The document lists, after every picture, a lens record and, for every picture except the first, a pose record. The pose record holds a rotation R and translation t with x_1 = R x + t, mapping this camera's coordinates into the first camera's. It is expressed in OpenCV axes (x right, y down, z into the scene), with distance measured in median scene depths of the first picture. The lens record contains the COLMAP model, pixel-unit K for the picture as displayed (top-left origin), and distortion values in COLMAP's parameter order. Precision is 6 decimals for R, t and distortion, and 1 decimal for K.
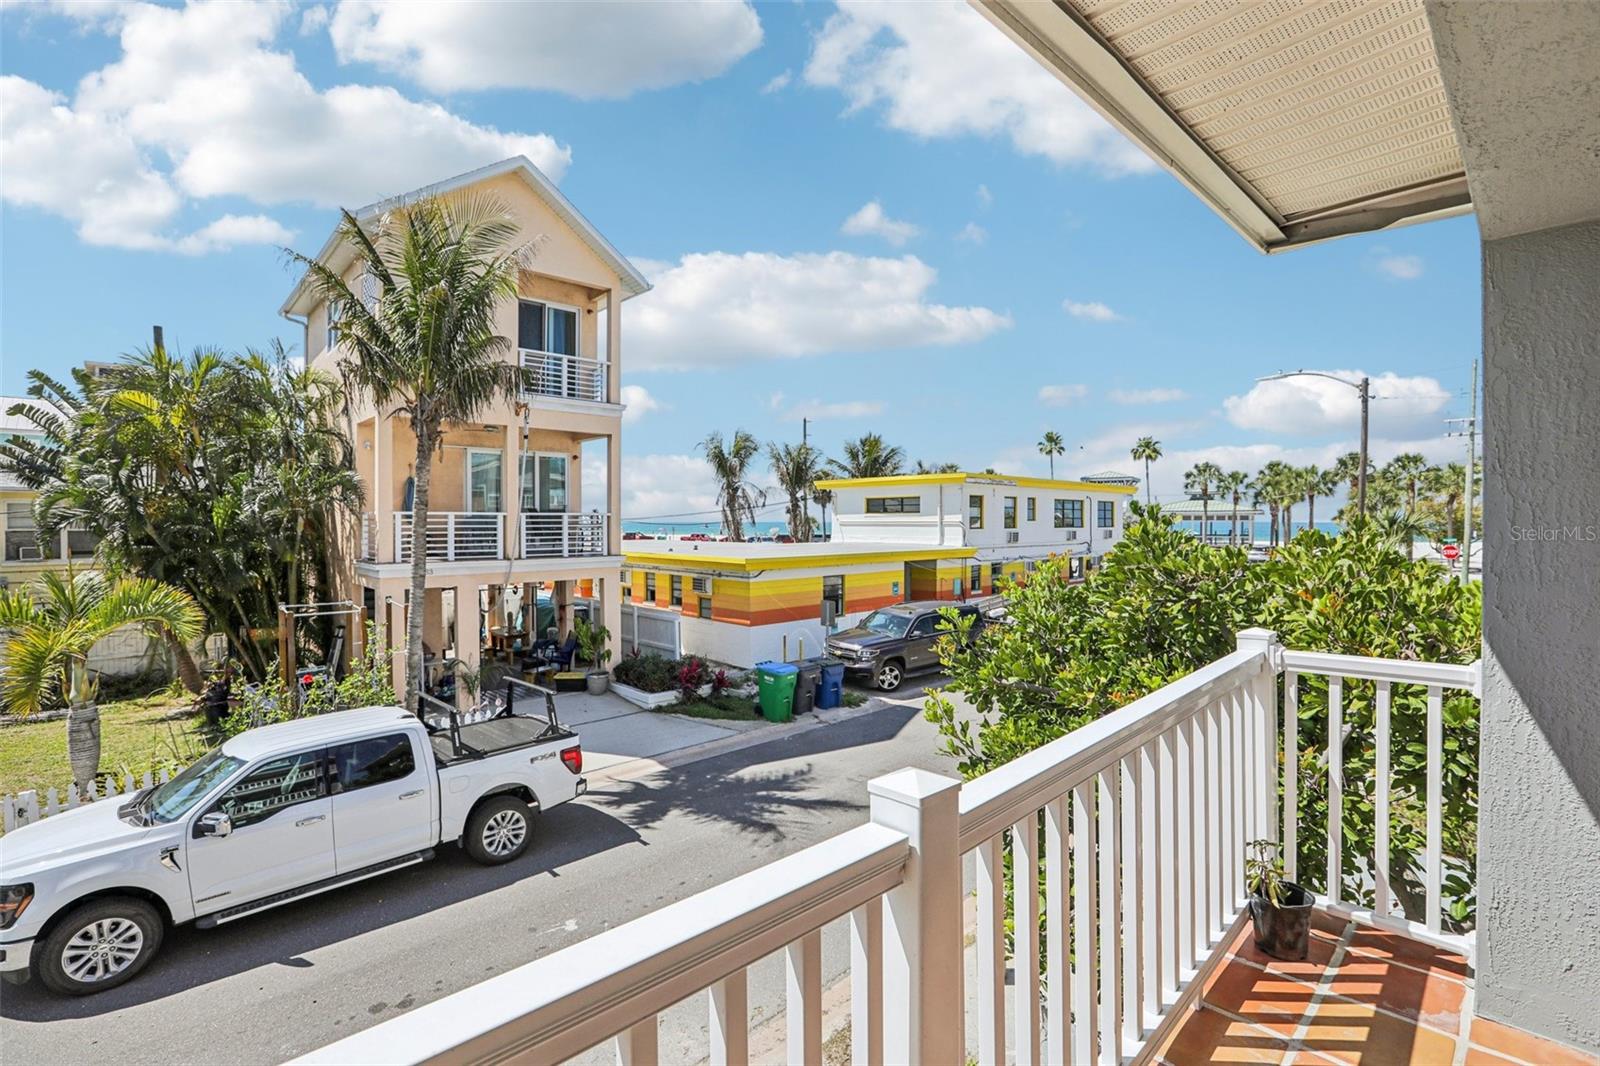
lens RADIAL K [[728.1, 0, 791.7], [0, 728.1, 518.2], [0, 0, 1]] dist [-0.042200, 0.013150]
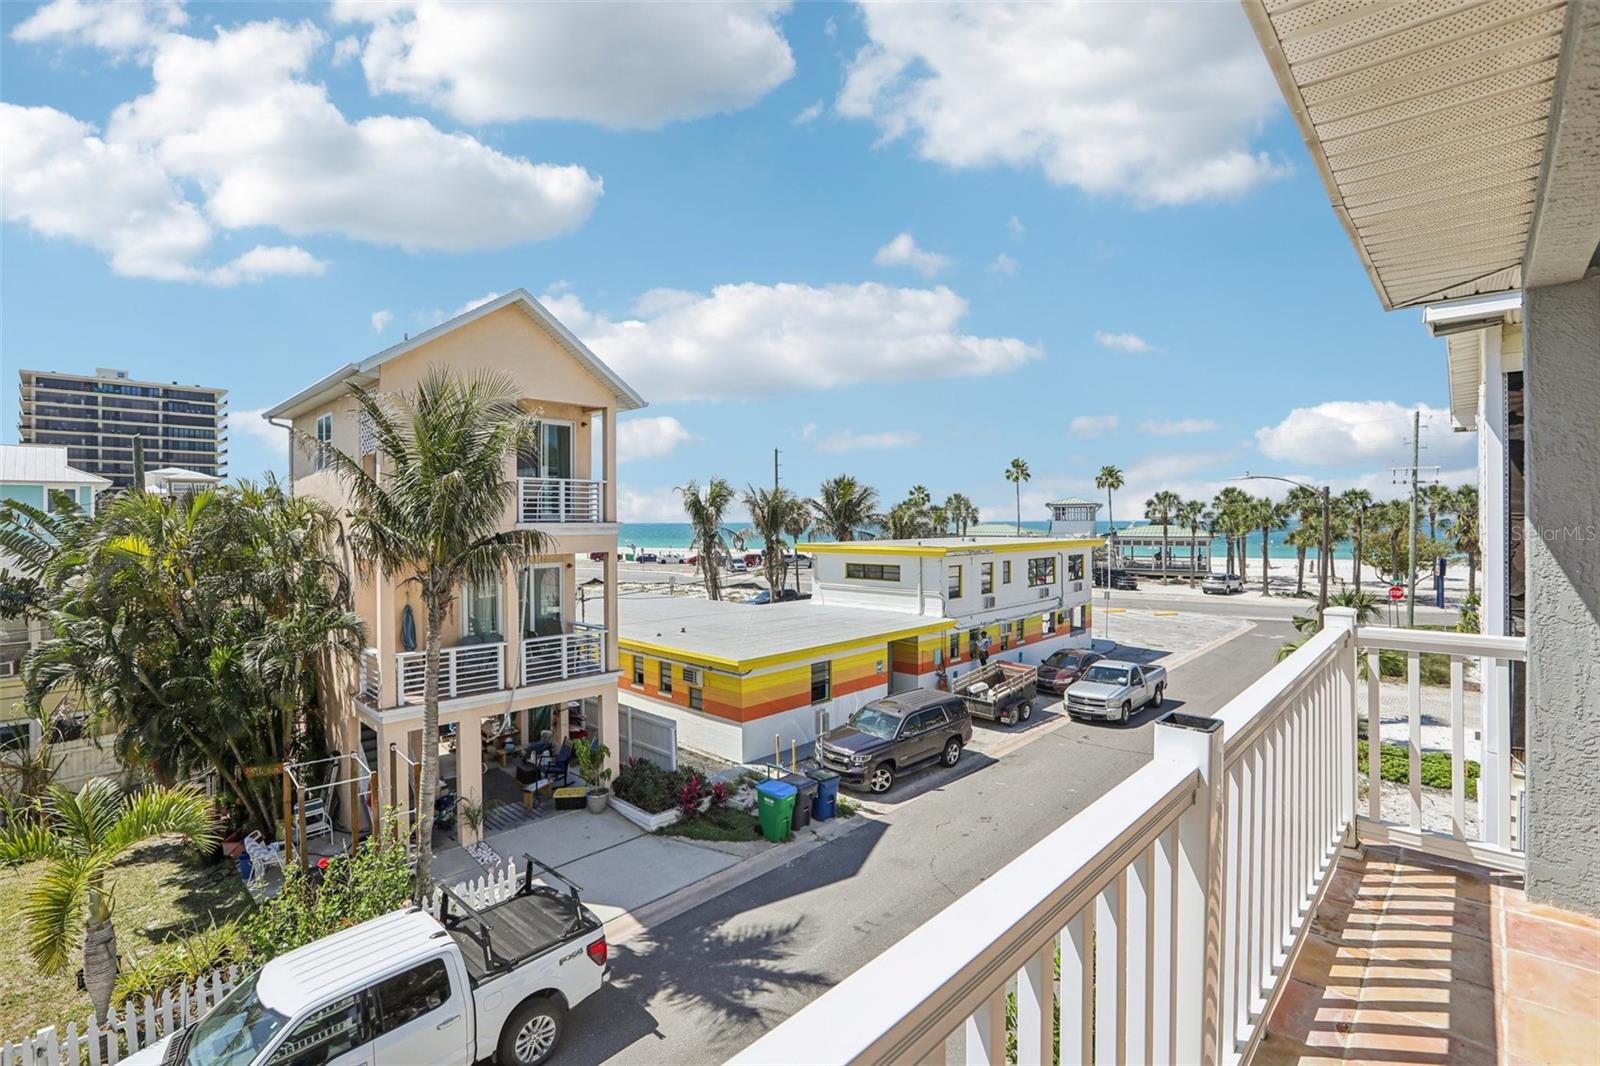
lens RADIAL K [[728.1, 0, 789.7], [0, 728.1, 504.3], [0, 0, 1]] dist [-0.042200, 0.013150]
pose [[0.998752, -0.004815, 0.049710, -0.045997], [0.005205, 0.999957, -0.007731, -0.171753], [-0.049671, 0.007981, 0.998734, -0.020979]]
